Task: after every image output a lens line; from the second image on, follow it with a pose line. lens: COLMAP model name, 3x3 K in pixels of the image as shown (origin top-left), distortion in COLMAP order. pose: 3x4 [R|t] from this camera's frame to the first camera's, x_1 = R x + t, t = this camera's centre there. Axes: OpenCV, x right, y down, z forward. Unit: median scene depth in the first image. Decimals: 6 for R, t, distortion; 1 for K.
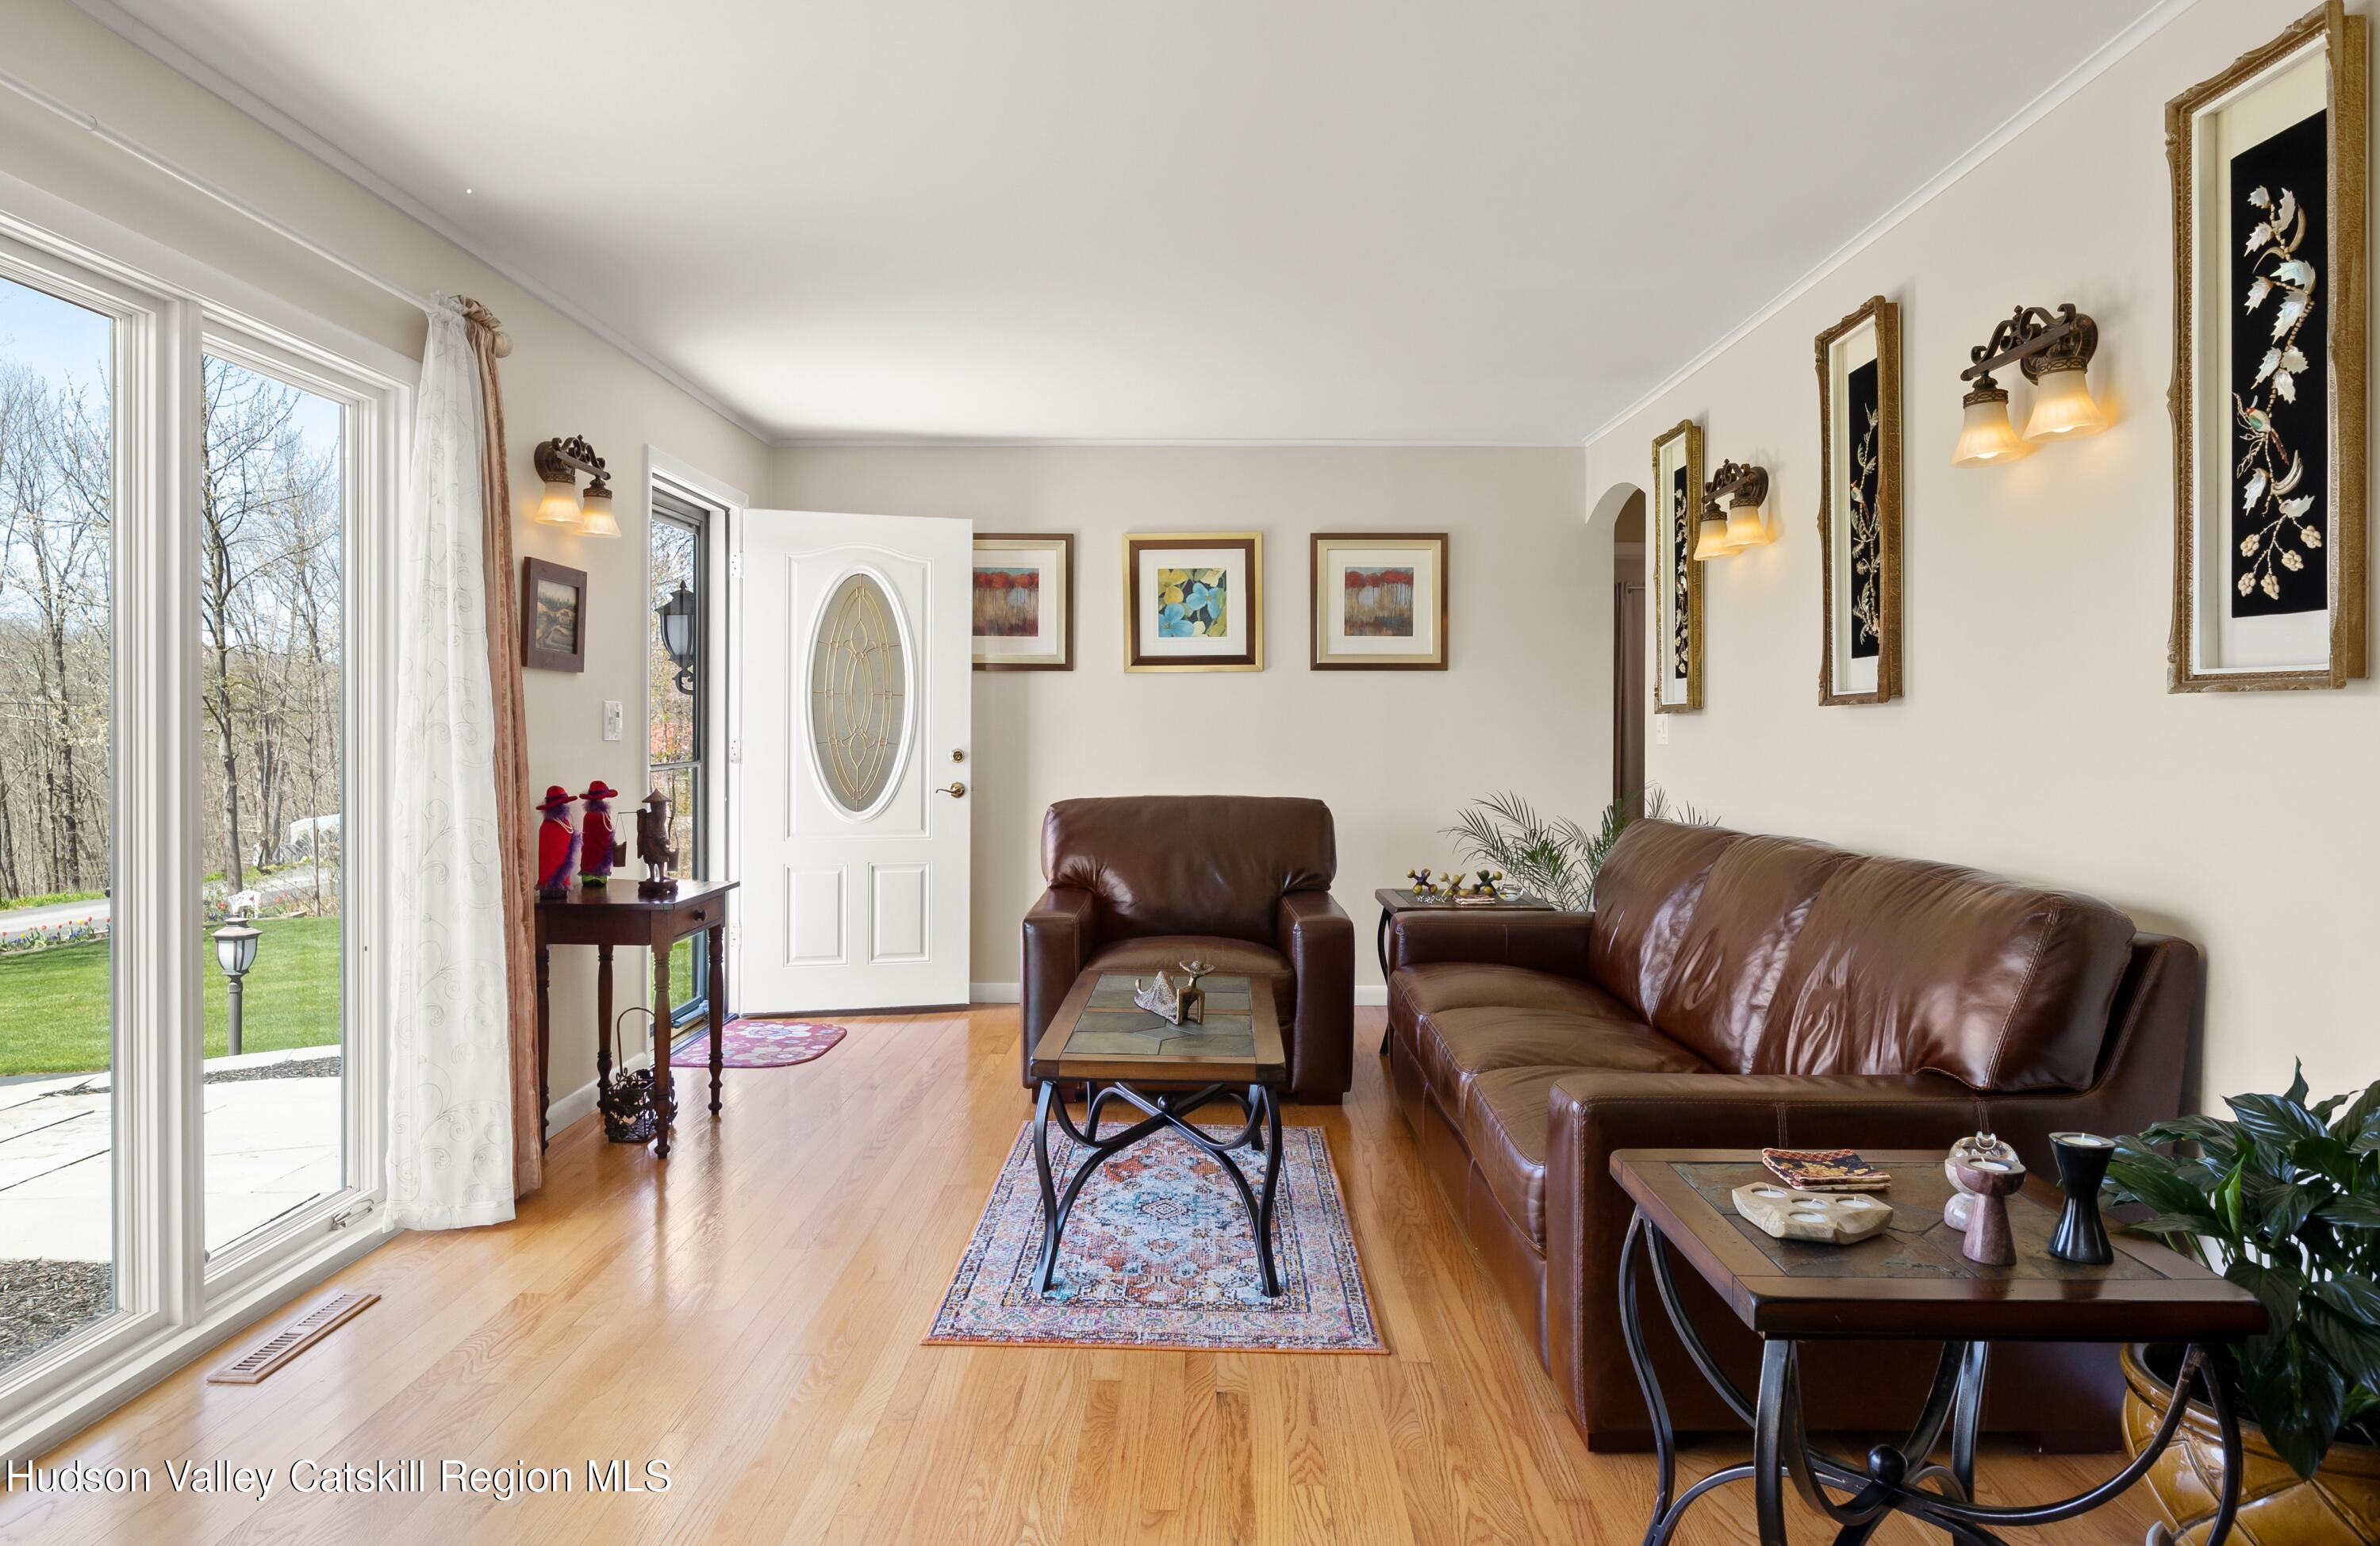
lens RADIAL K [[1489.6, 0, 1178.1], [0, 1489.6, 759.4], [0, 0, 1]] dist [-0.013173, 0.000146]
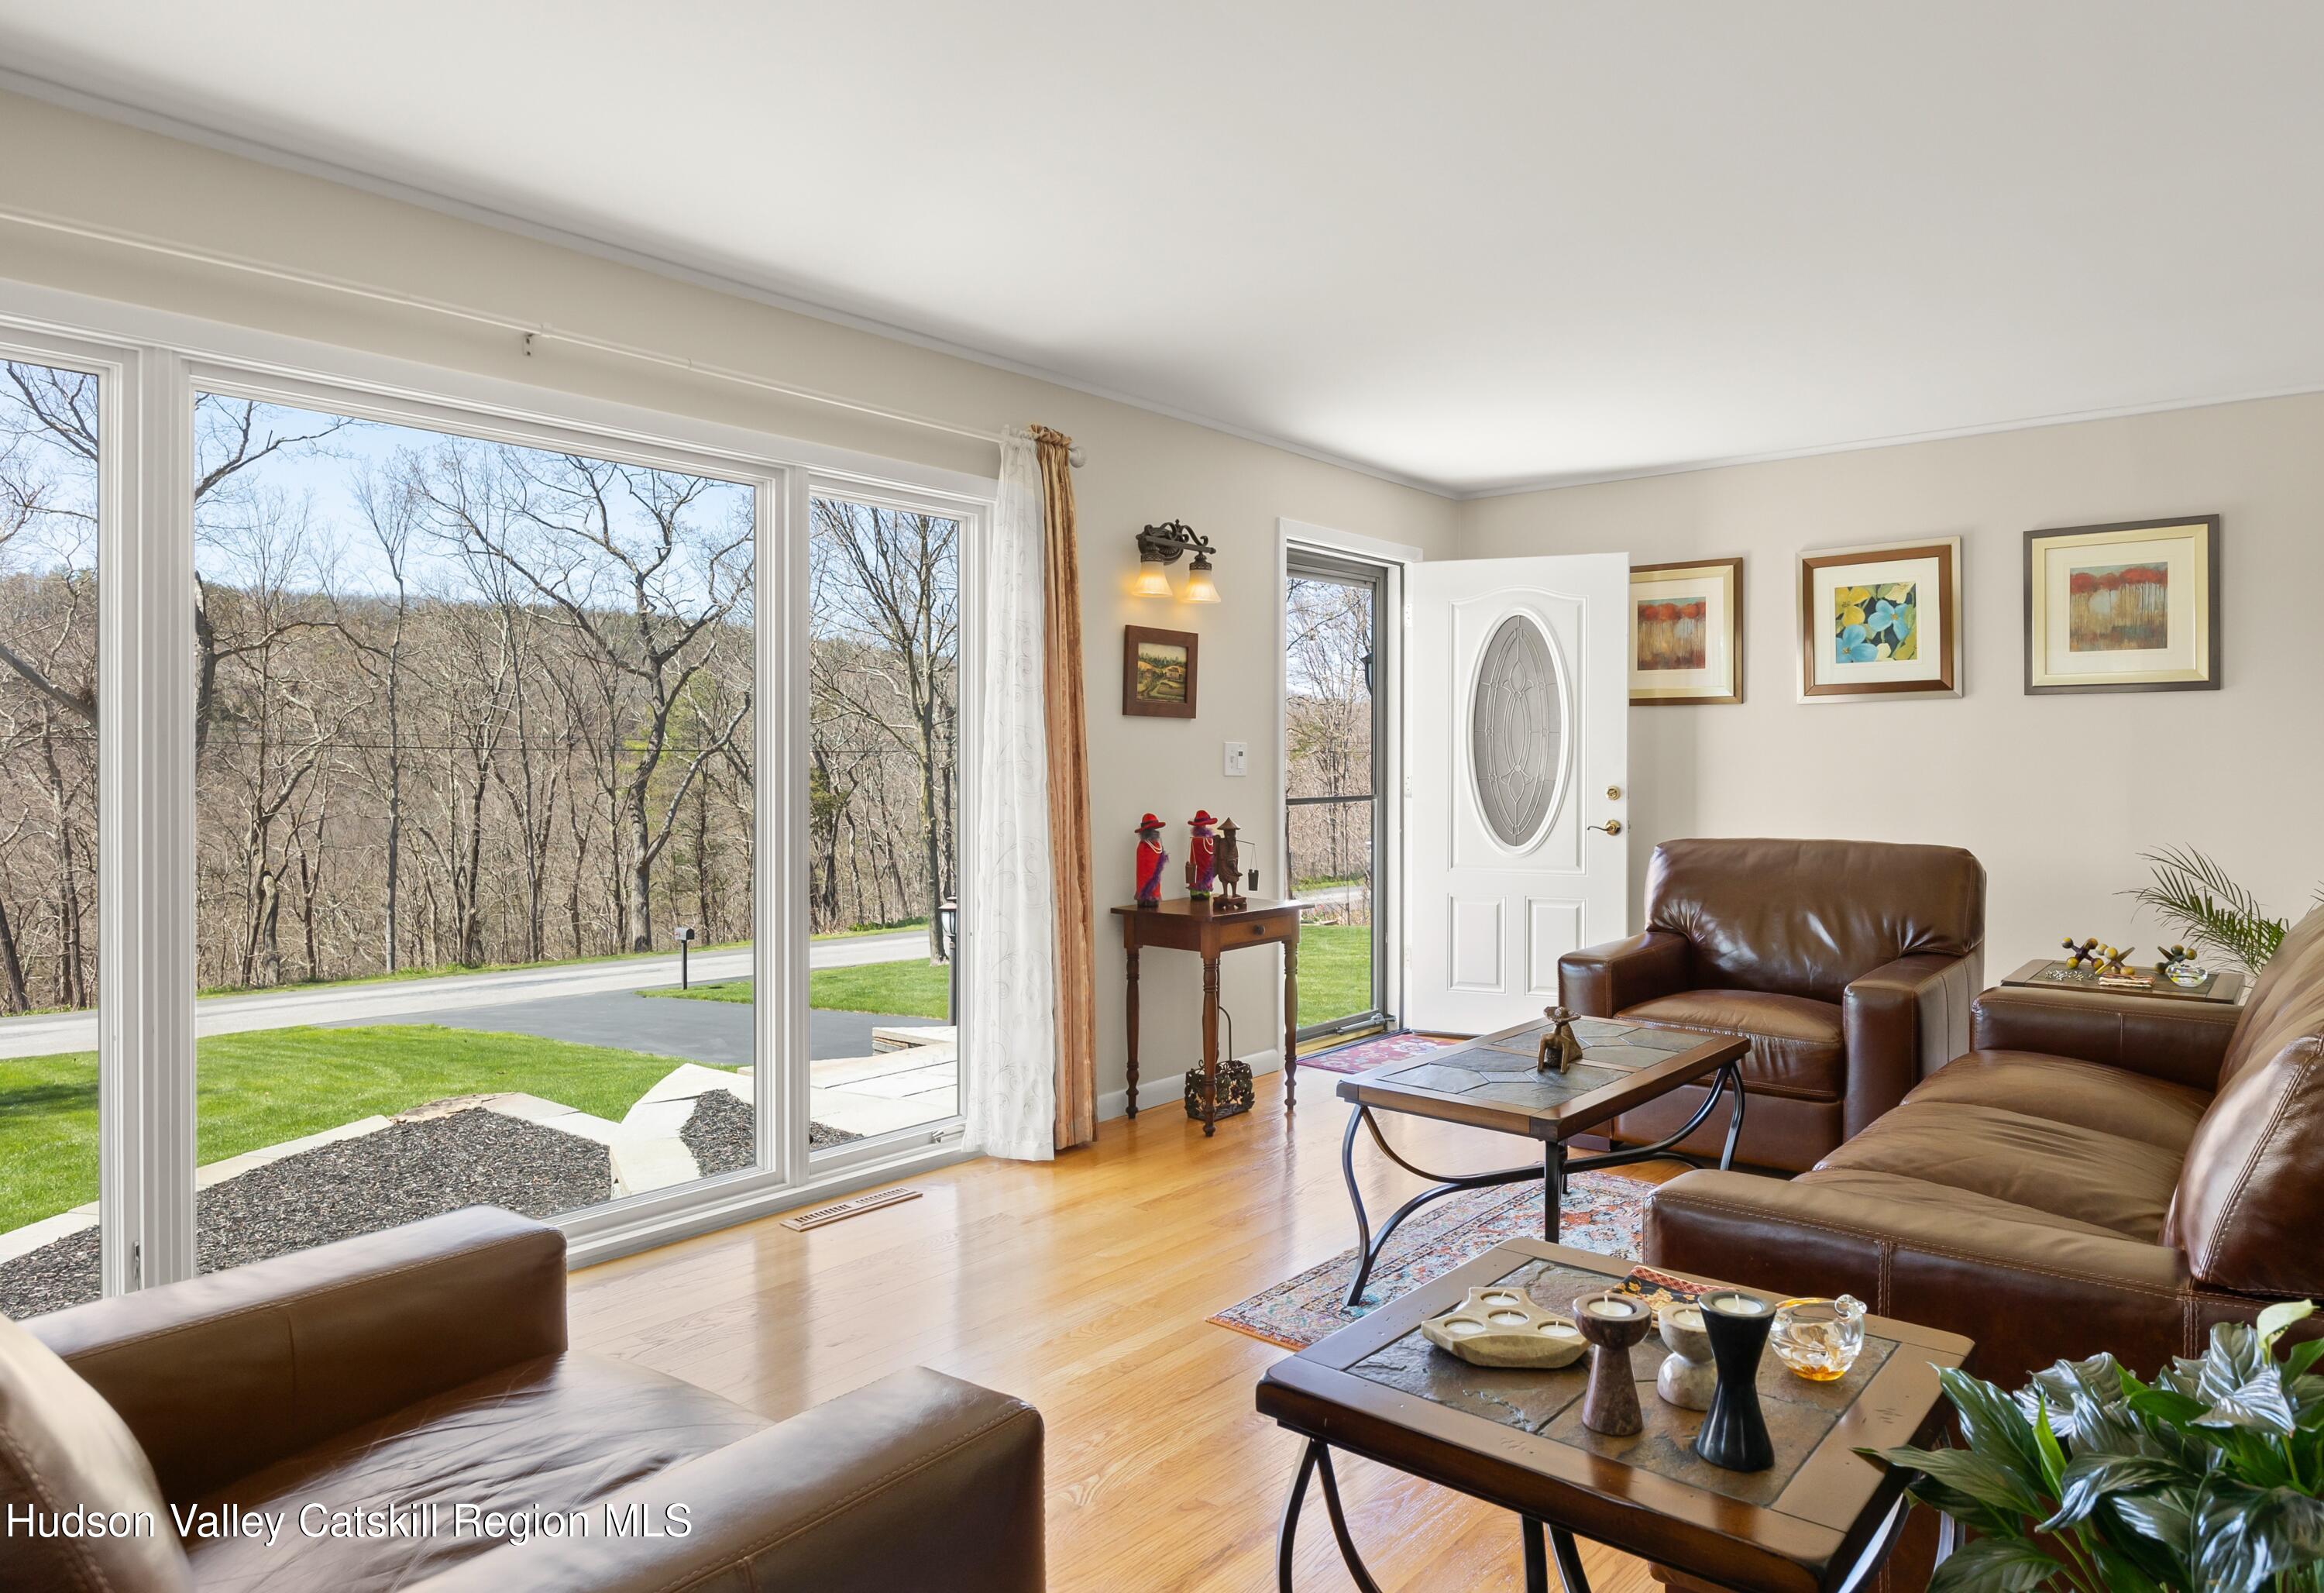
lens RADIAL K [[1457.0, 0, 1167.3], [0, 1457.0, 786.2], [0, 0, 1]] dist [-0.015127, 0.000320]
pose [[0.775155, 0.006877, -0.631734, 0.236001], [-0.011315, 0.999931, -0.002999, -0.000661], [0.631670, 0.009473, 0.775180, 0.066181]]
